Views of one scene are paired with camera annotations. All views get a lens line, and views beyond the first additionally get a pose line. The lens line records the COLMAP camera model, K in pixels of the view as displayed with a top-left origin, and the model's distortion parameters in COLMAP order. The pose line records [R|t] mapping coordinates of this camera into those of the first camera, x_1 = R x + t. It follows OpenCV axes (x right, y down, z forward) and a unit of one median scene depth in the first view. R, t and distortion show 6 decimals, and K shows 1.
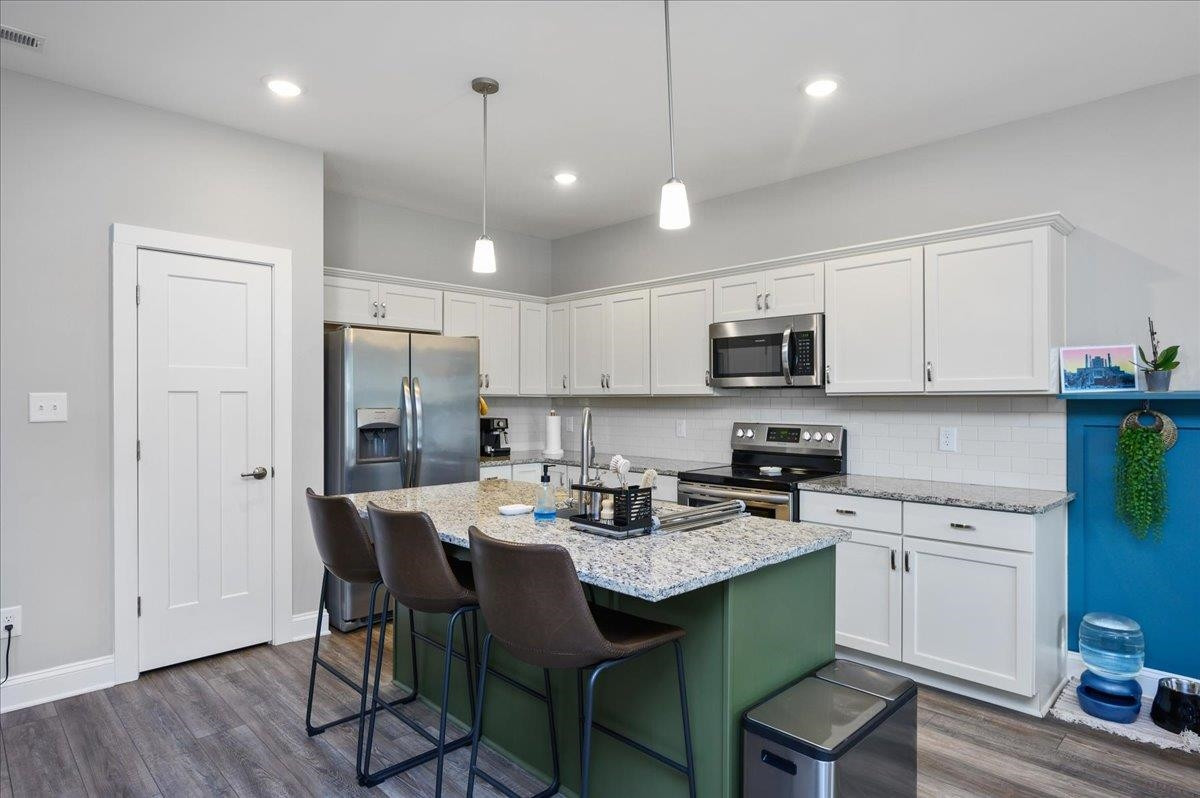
lens RADIAL K [[667.5, 0, 600.8], [0, 667.5, 395.3], [0, 0, 1]] dist [-0.002027, 0.000360]
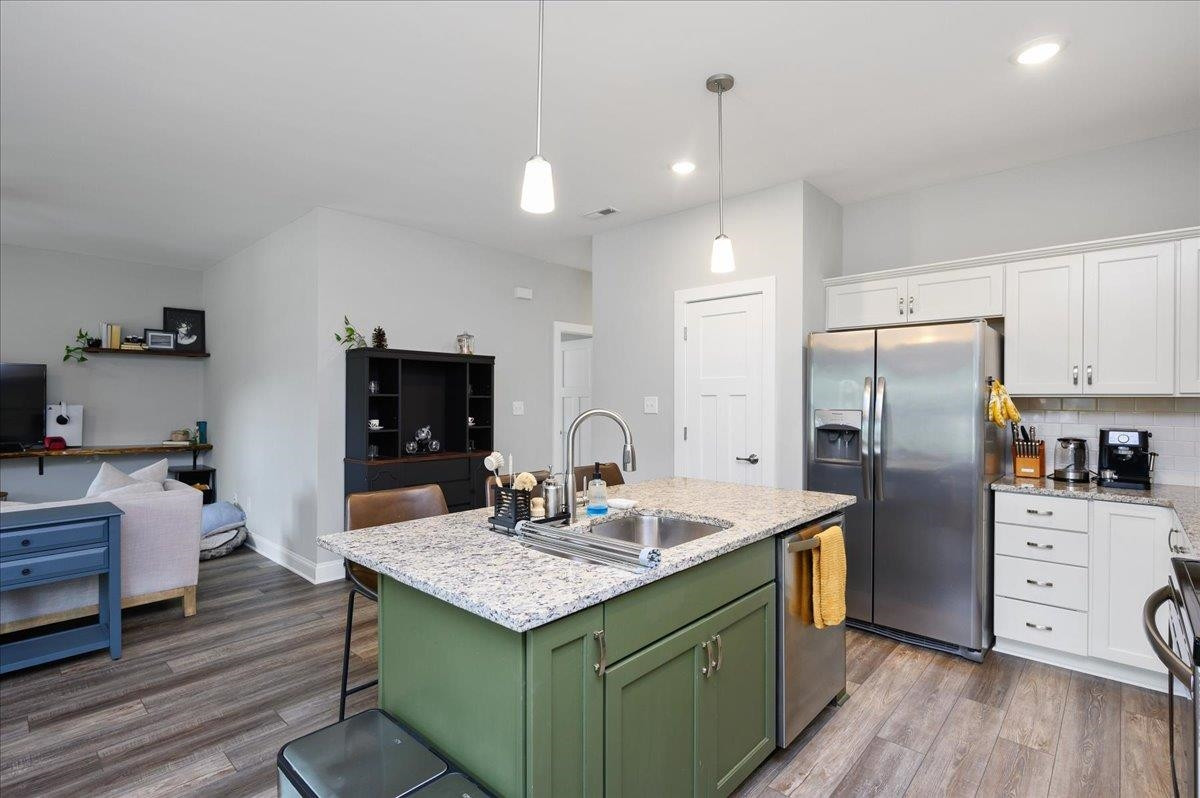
lens RADIAL K [[574.2, 0, 602.0], [0, 574.2, 399.2], [0, 0, 1]] dist [0.001648, -0.000126]
pose [[0.047202, 0.000655, -0.998885, 0.667392], [0.004490, 0.999990, 0.000868, 0.001469], [0.998875, -0.004526, 0.047199, 0.778382]]
